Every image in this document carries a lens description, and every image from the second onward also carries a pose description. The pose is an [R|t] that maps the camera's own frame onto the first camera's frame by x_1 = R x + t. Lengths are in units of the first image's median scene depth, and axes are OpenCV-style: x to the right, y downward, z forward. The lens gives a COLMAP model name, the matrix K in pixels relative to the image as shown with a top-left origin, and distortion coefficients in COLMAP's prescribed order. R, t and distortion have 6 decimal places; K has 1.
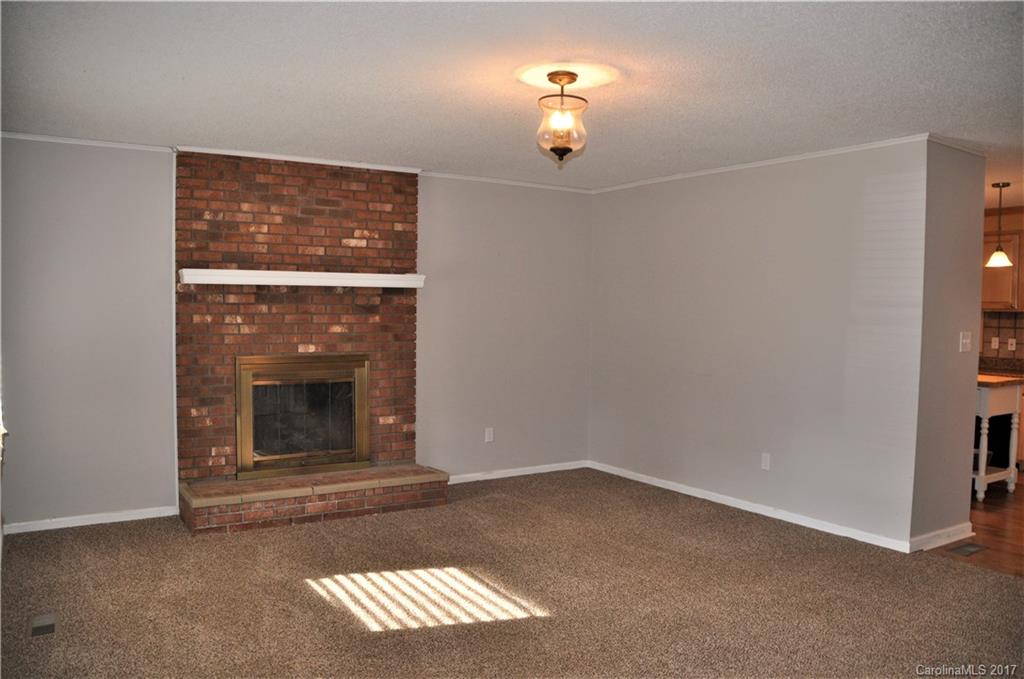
lens RADIAL K [[780.5, 0, 513.2], [0, 780.5, 353.1], [0, 0, 1]] dist [-0.184493, 0.105012]
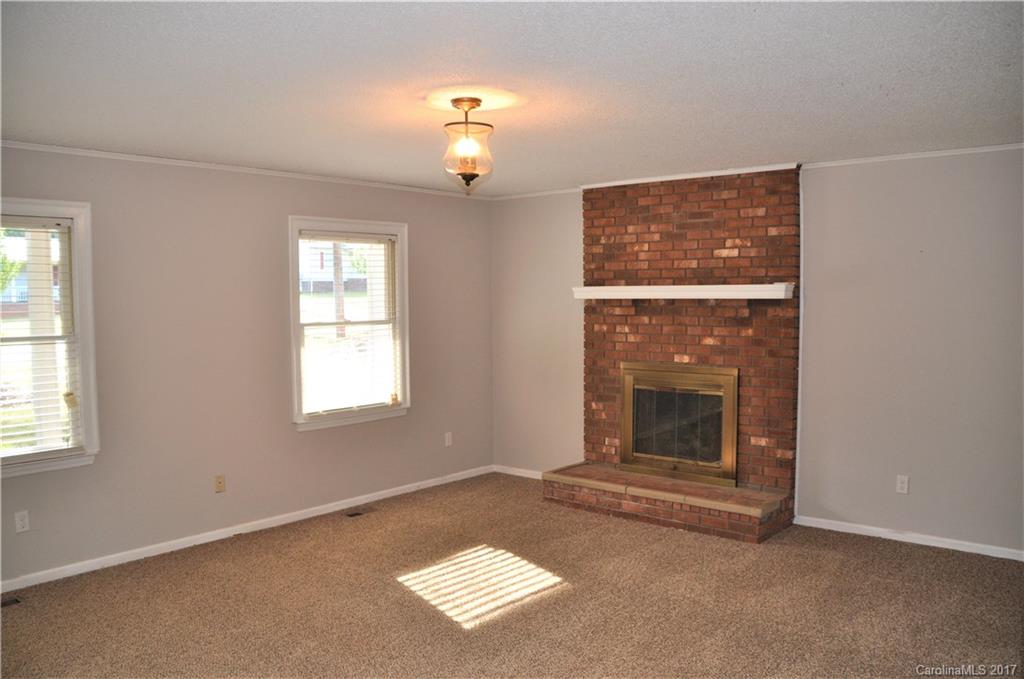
lens RADIAL K [[780.5, 0, 513.2], [0, 780.5, 353.1], [0, 0, 1]] dist [-0.184493, 0.105012]
pose [[0.289007, 0.056571, -0.955654, 0.680177], [-0.041149, 0.998064, 0.046637, -0.054278], [0.956442, 0.025846, 0.290776, 0.492321]]
